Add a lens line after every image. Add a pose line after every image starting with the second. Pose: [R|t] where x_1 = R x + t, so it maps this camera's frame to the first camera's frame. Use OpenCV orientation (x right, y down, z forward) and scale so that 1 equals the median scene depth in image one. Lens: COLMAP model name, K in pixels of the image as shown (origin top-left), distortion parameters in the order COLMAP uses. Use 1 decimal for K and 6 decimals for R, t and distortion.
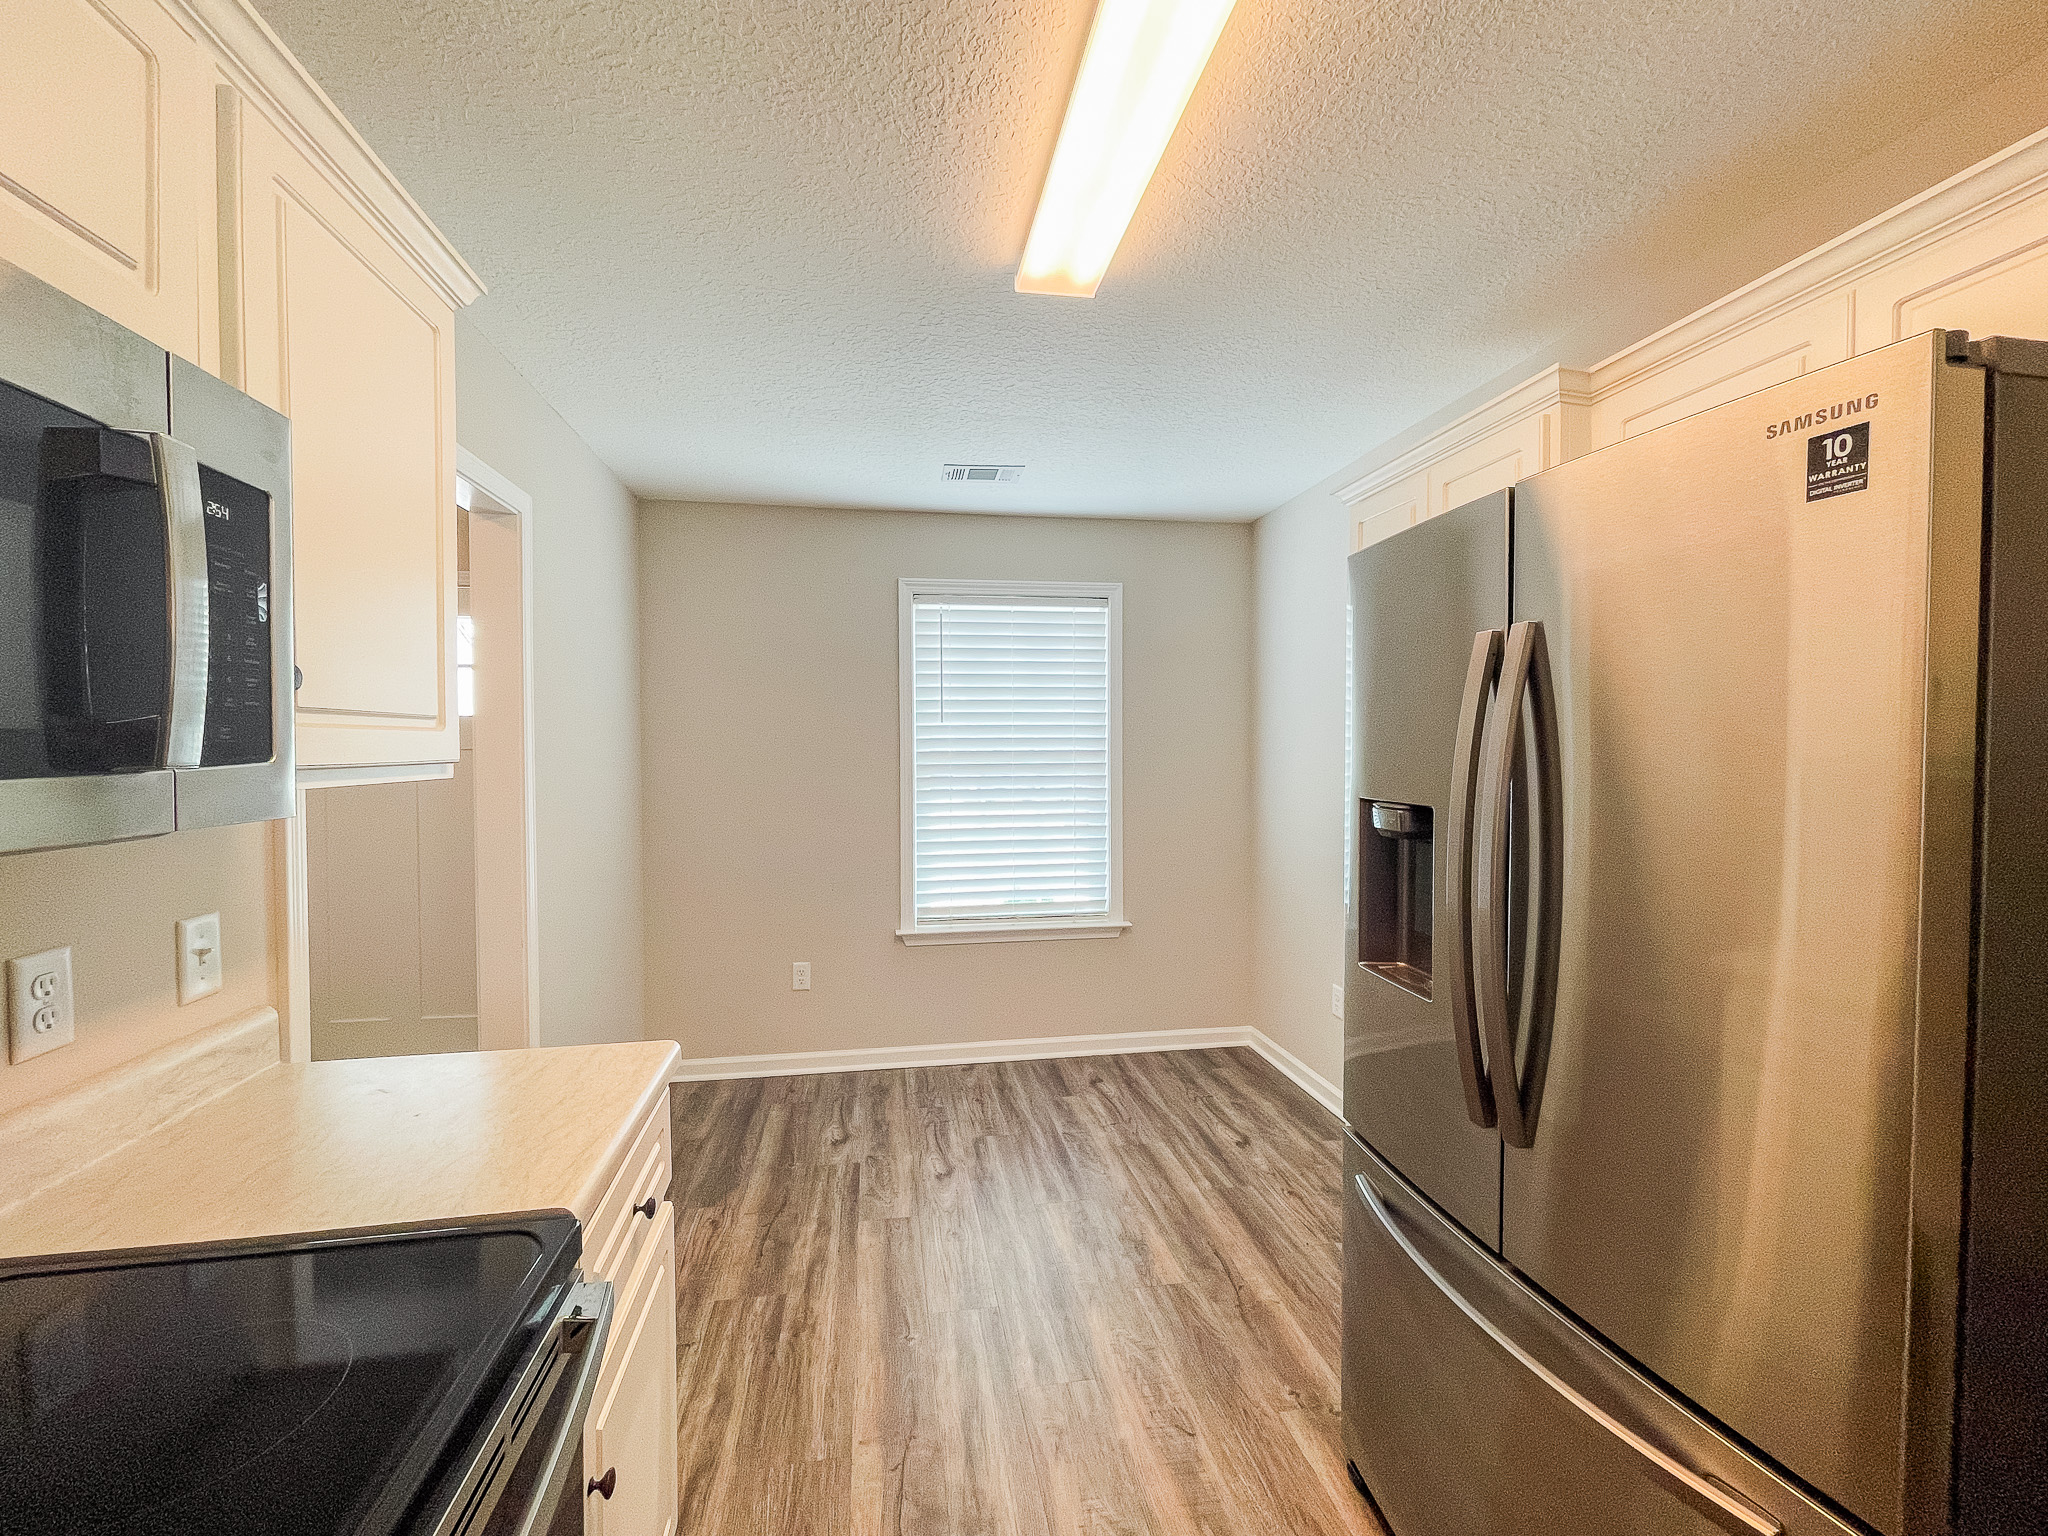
lens RADIAL K [[826.8, 0, 1010.6], [0, 826.8, 764.5], [0, 0, 1]] dist [0.000554, 0.000010]
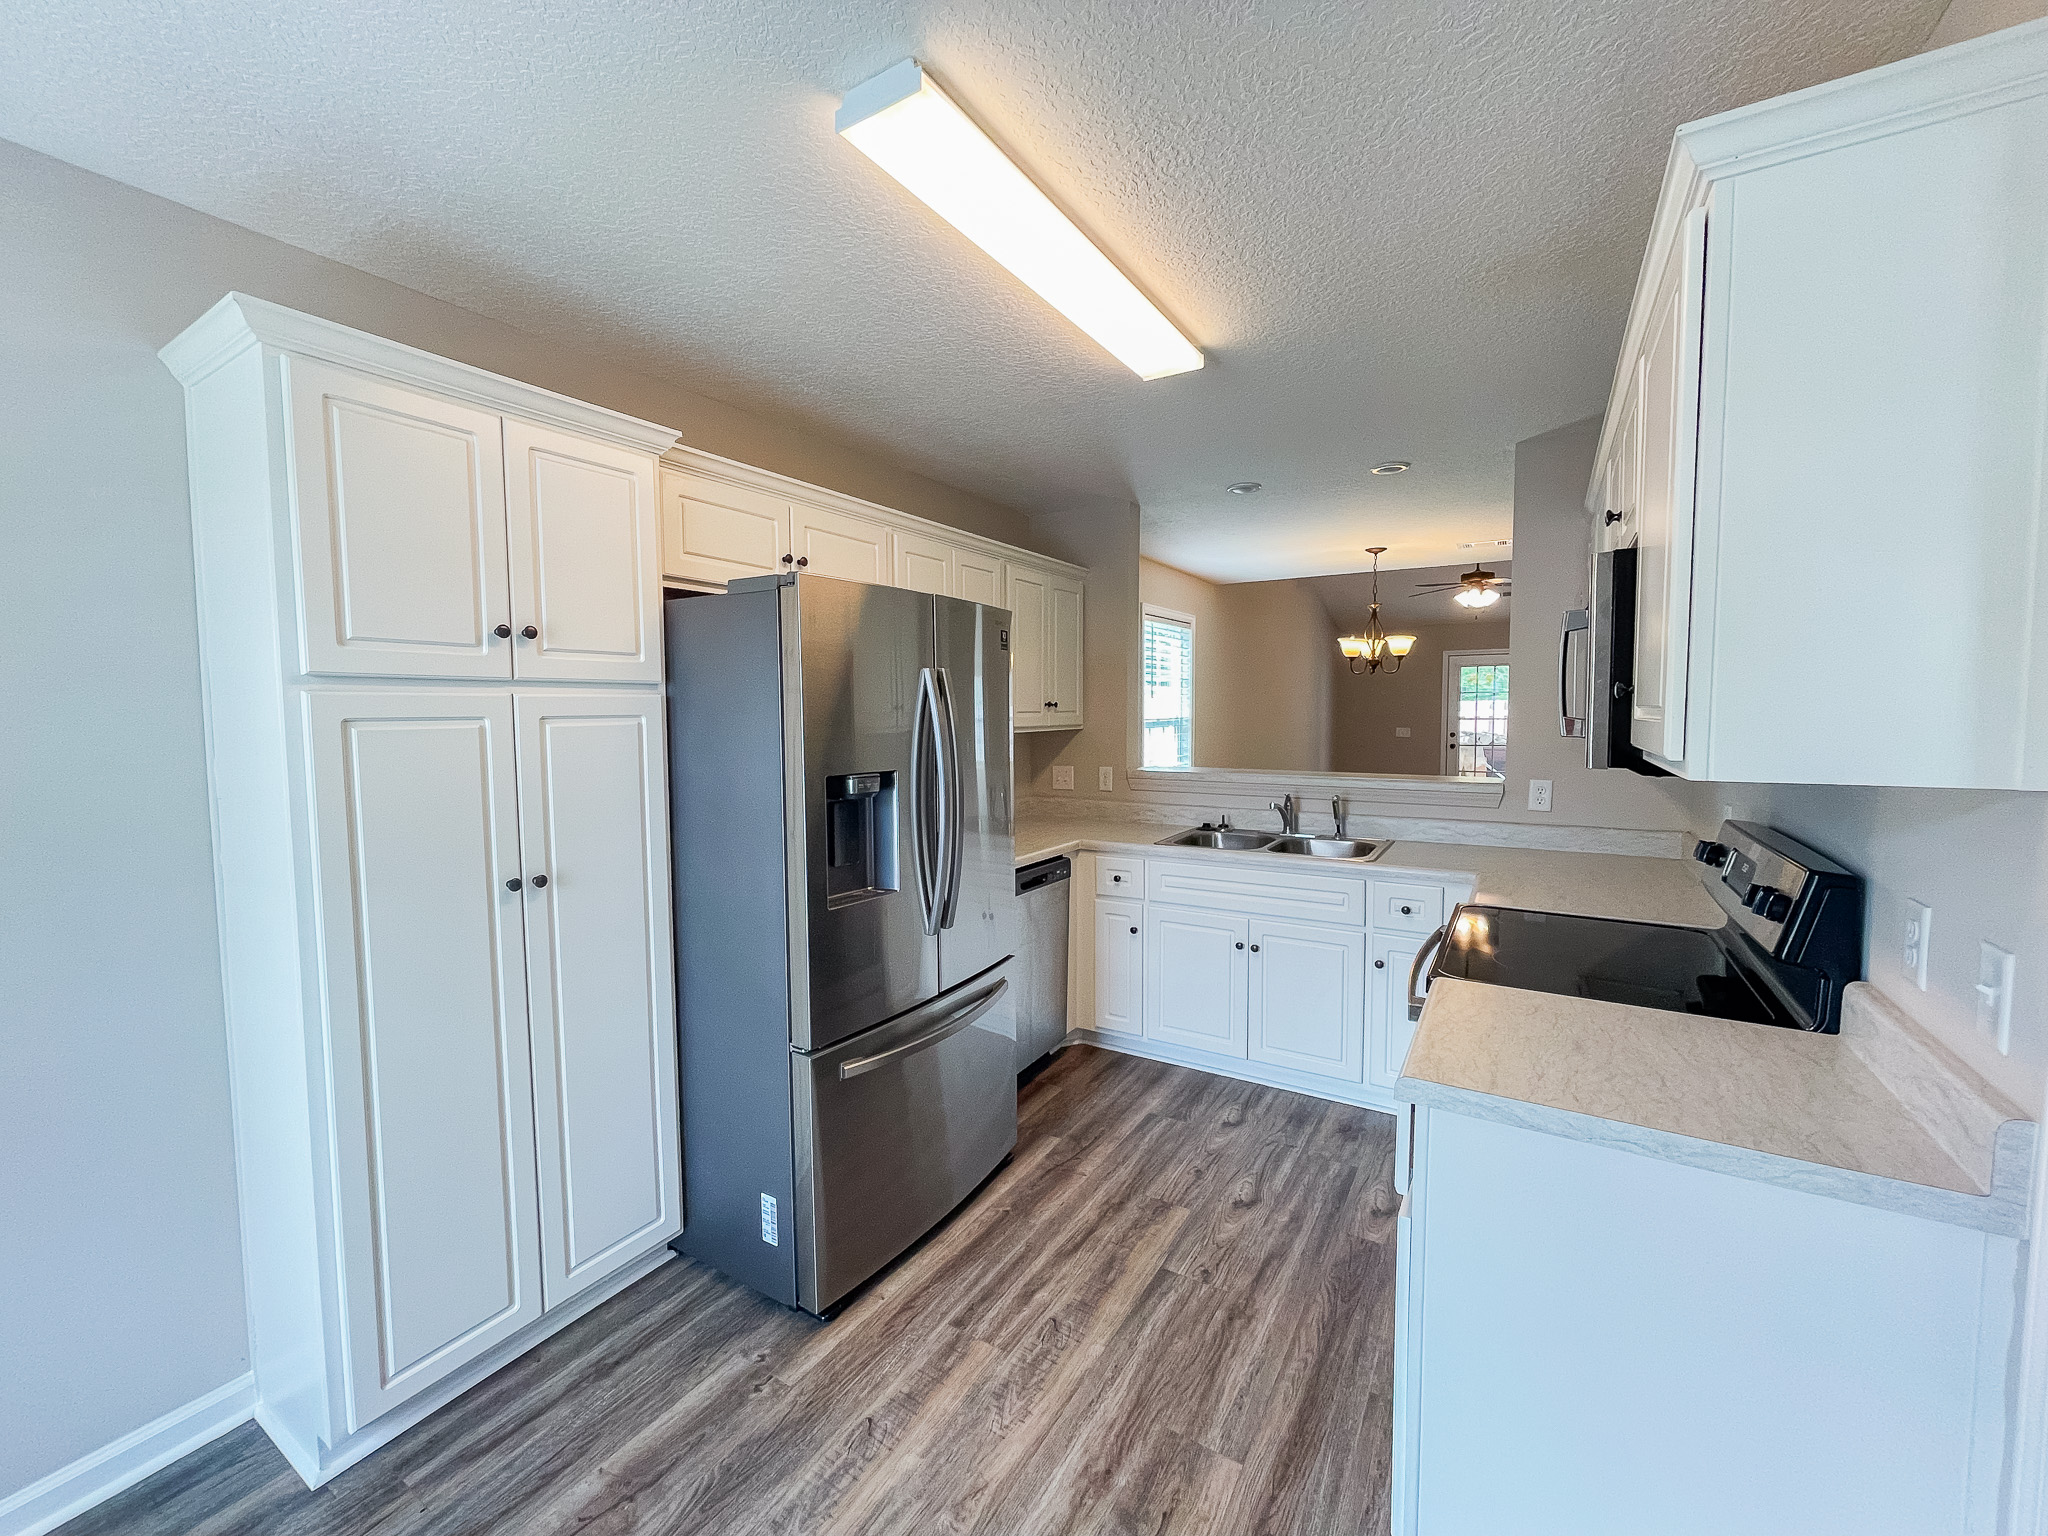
lens RADIAL K [[819.6, 0, 1018.2], [0, 819.6, 769.0], [0, 0, 1]] dist [-0.002343, -0.000180]
pose [[-0.749898, -0.031567, 0.660800, -0.558821], [0.027398, 0.996522, 0.078697, -0.051652], [-0.660986, 0.077119, -0.746425, 1.592301]]
